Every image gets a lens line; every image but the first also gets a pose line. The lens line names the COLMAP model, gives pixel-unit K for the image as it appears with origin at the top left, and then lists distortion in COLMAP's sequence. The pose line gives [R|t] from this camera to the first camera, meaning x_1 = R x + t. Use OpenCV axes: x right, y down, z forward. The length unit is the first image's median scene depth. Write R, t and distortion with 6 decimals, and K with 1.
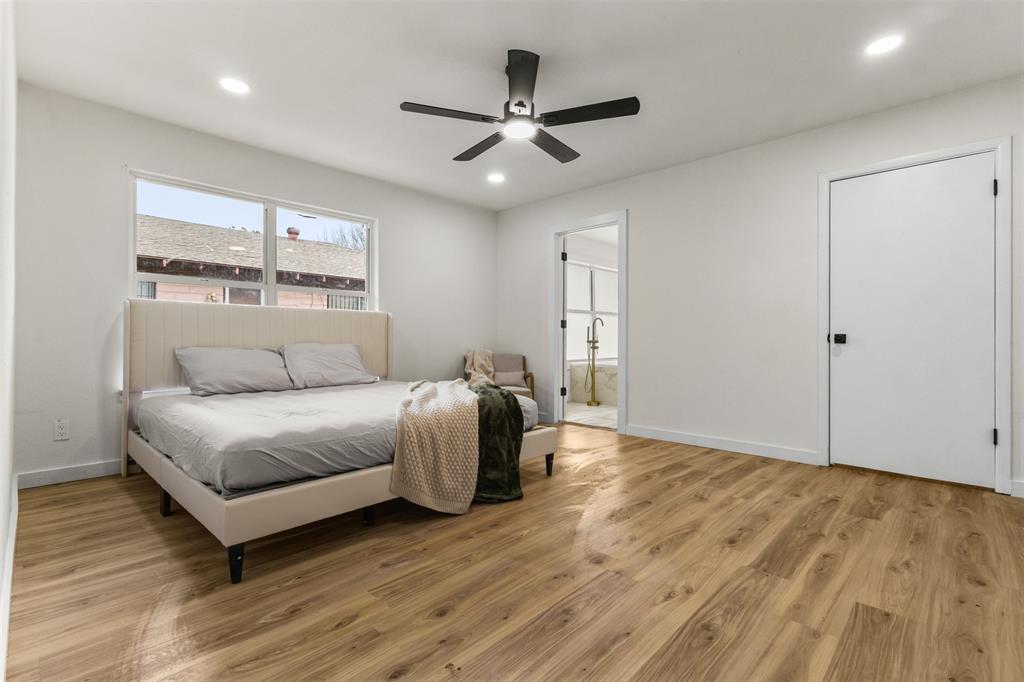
lens RADIAL K [[474.4, 0, 512.0], [0, 474.4, 341.0], [0, 0, 1]] dist [0.010035, 0.000388]
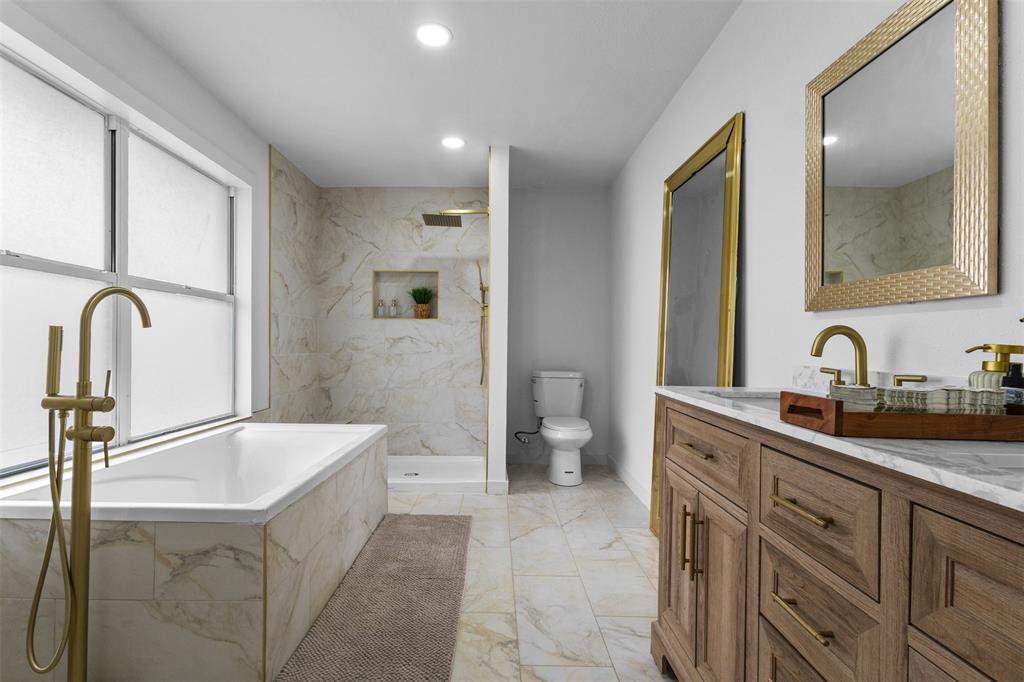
lens RADIAL K [[474.4, 0, 512.0], [0, 474.4, 341.0], [0, 0, 1]] dist [0.010035, 0.000388]
pose [[0.699306, 0.010503, 0.714746, 0.152577], [-0.009112, 0.999942, -0.005778, -0.025617], [-0.714765, -0.002472, 0.699361, 0.726834]]
